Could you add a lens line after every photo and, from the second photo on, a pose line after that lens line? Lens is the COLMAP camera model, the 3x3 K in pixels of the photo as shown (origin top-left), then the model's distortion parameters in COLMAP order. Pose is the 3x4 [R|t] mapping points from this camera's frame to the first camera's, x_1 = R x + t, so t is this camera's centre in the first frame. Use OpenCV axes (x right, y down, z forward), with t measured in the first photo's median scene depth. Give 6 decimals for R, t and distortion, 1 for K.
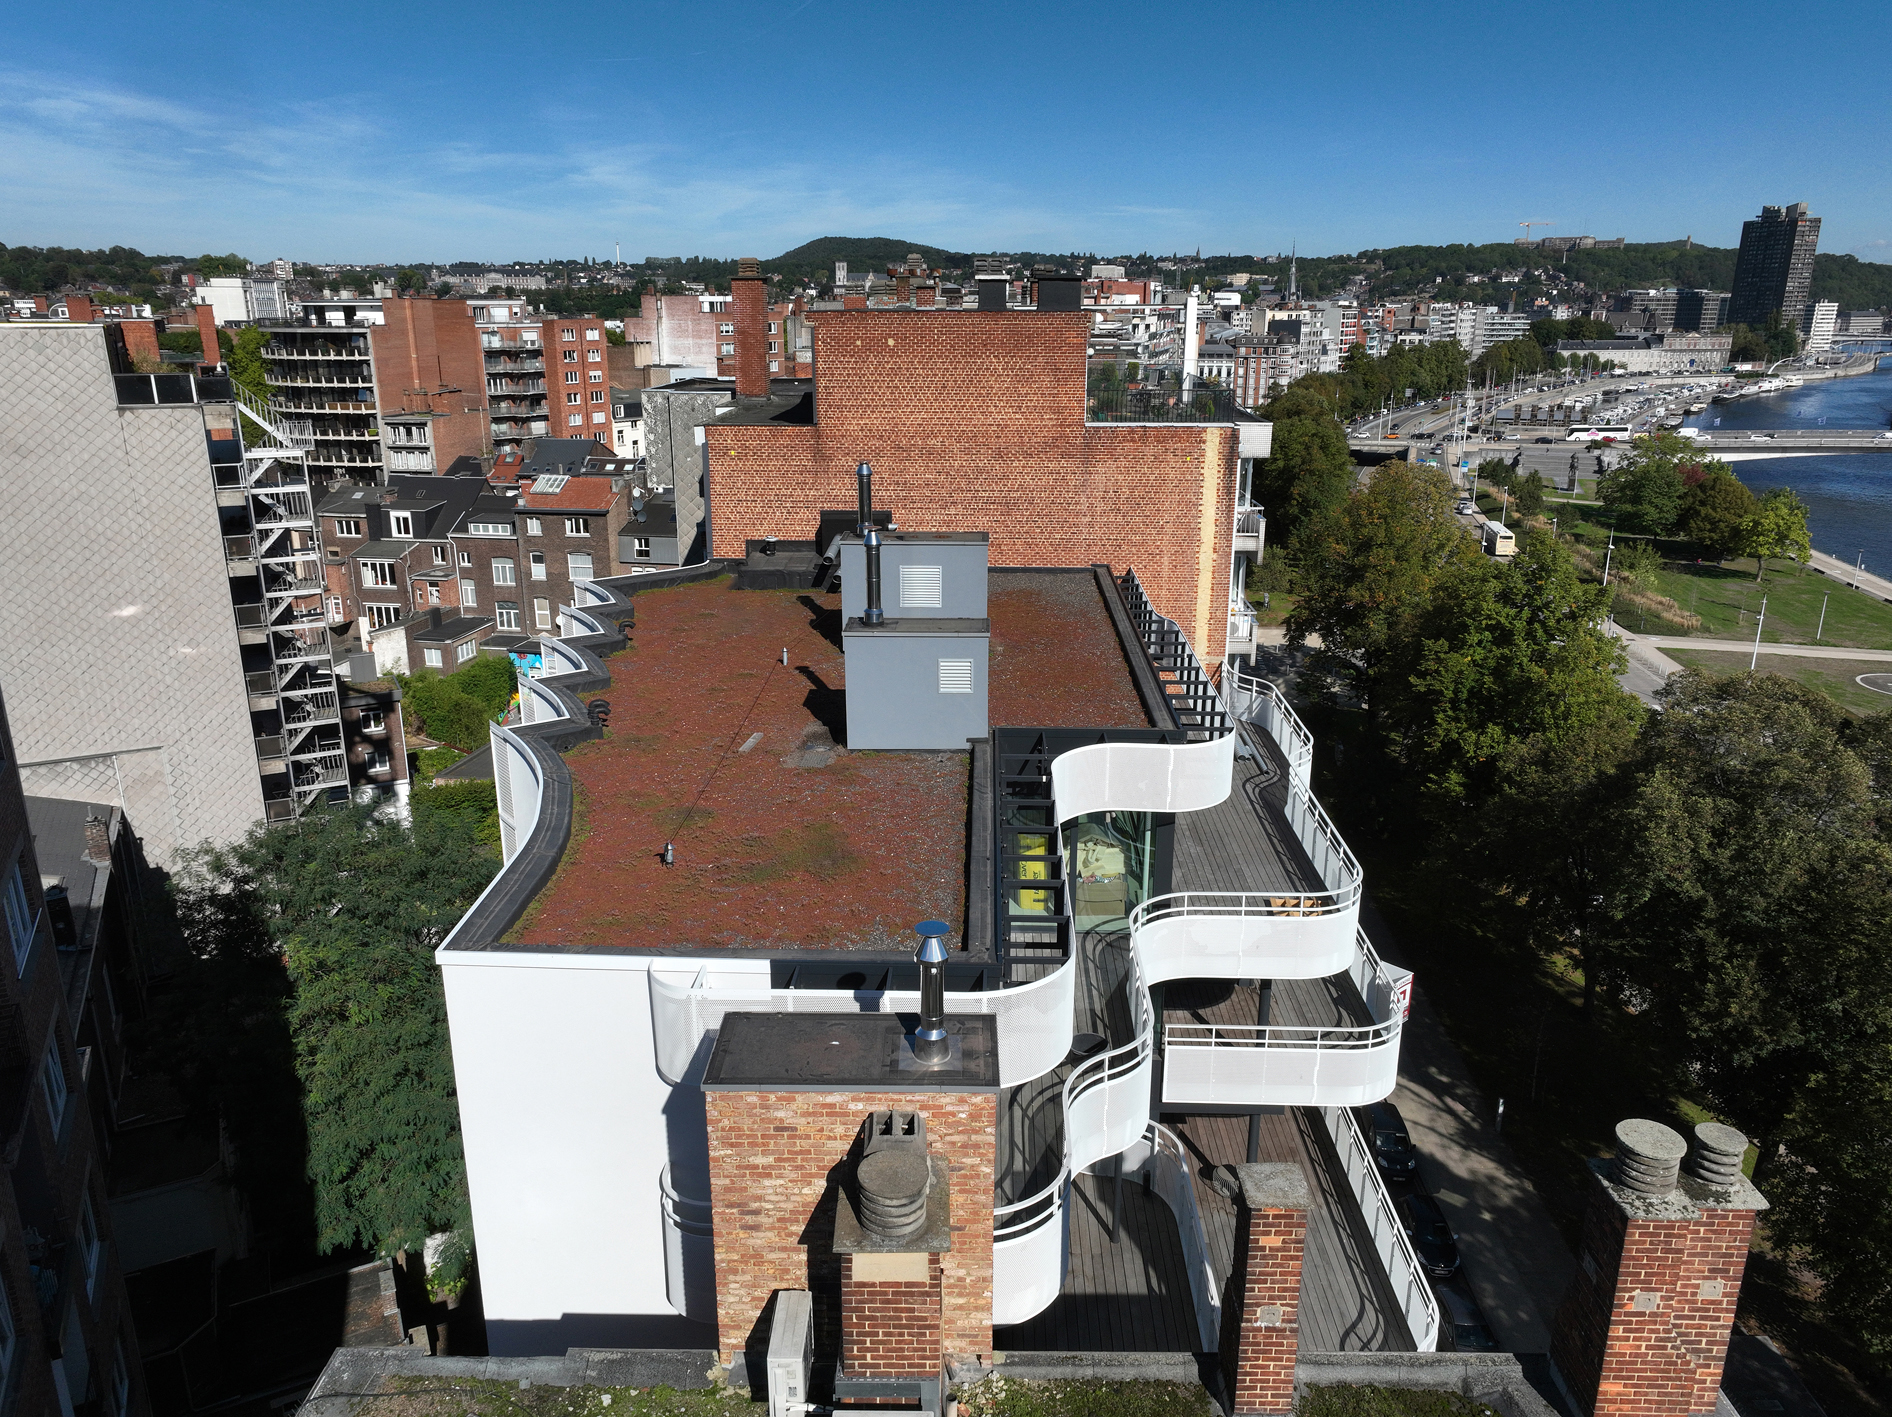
lens RADIAL K [[1331.7, 0, 949.7], [0, 1331.7, 704.1], [0, 0, 1]] dist [-0.001108, -0.000475]
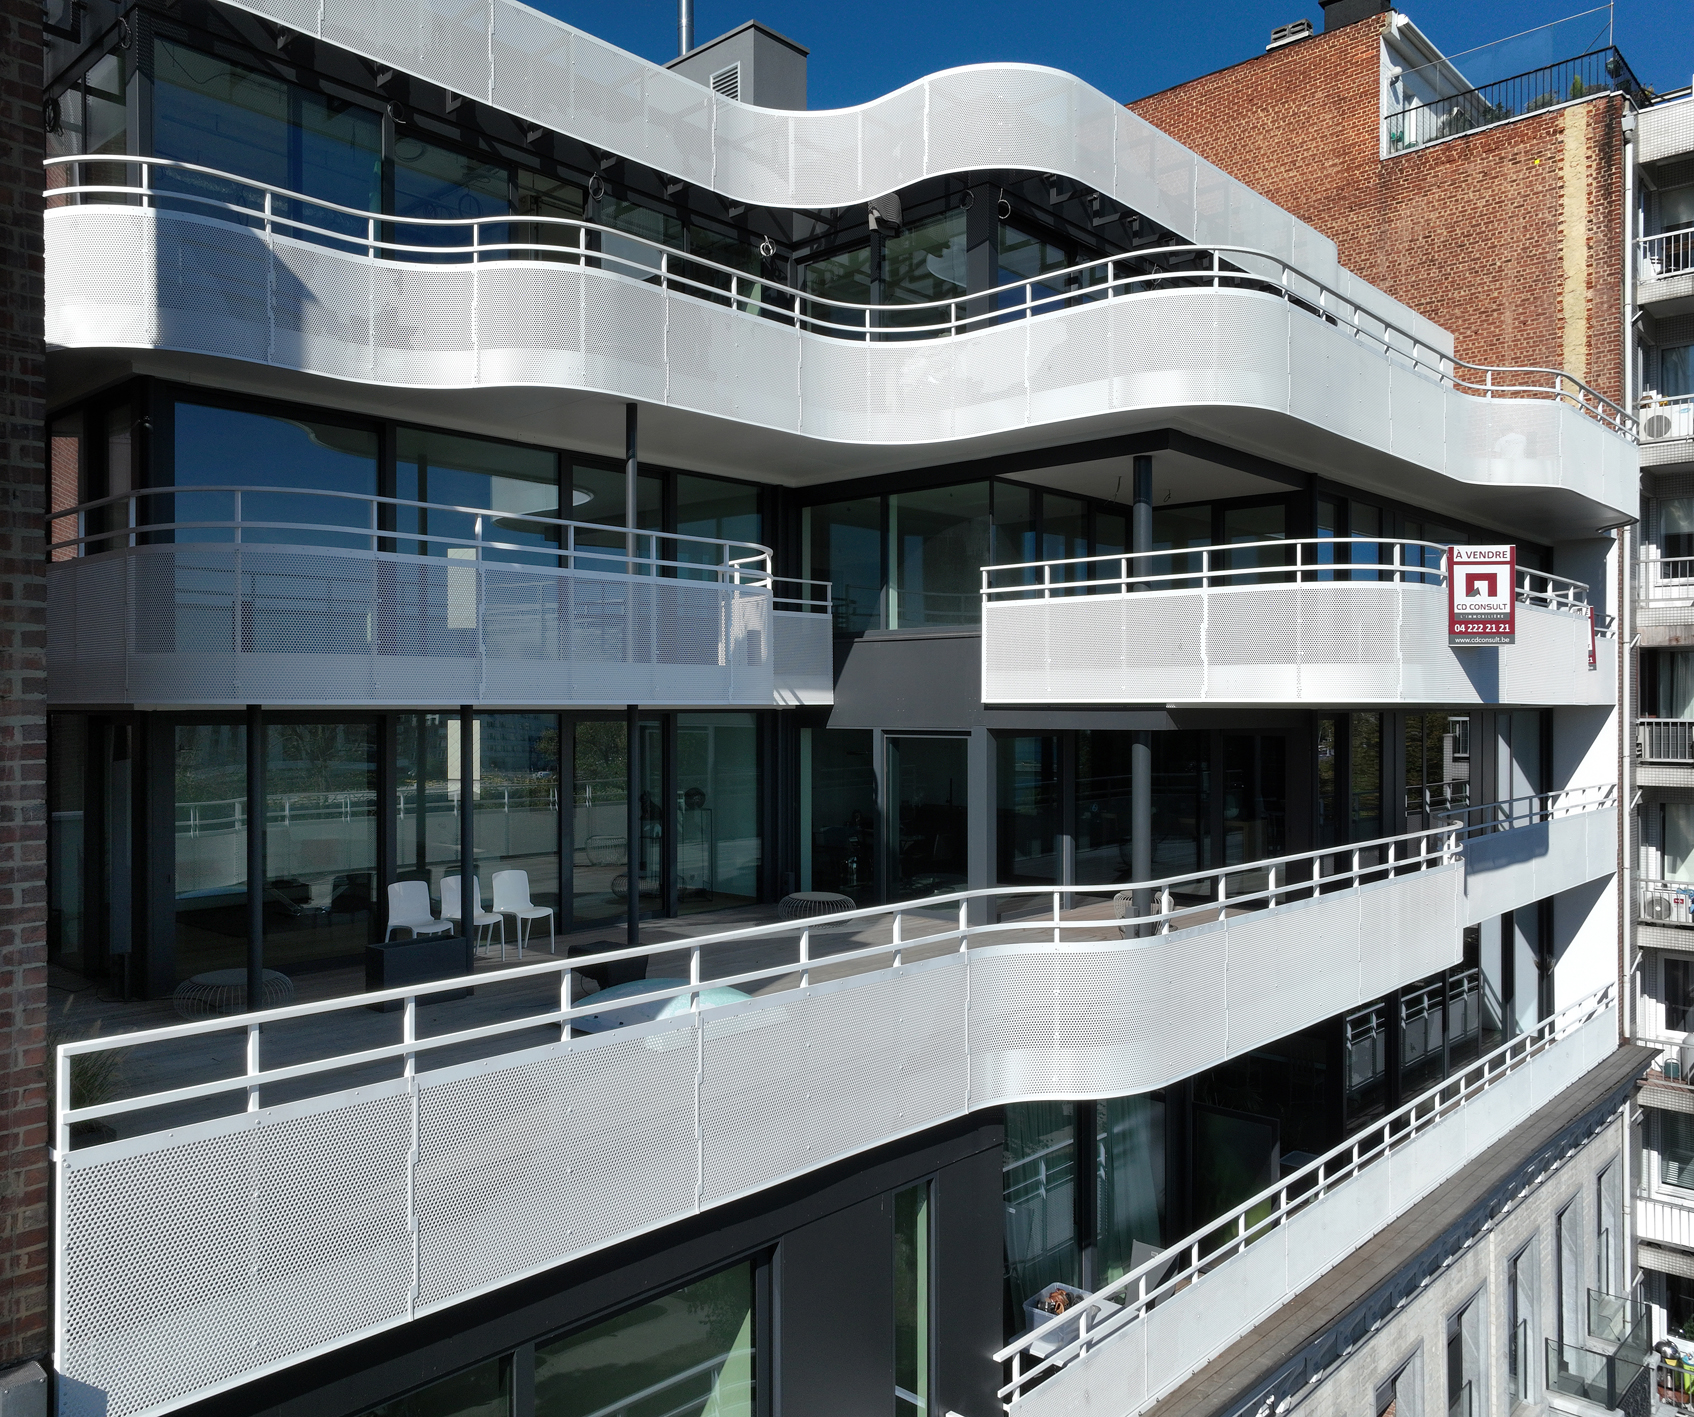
lens RADIAL K [[1293.3, 0, 842.4], [0, 1293.3, 711.2], [0, 0, 1]] dist [0.036783, 0.003572]
pose [[0.748288, -0.009590, -0.663304, 0.358677], [-0.195686, 0.952211, -0.234524, 0.319351], [0.633855, 0.305291, 0.710652, 0.366414]]
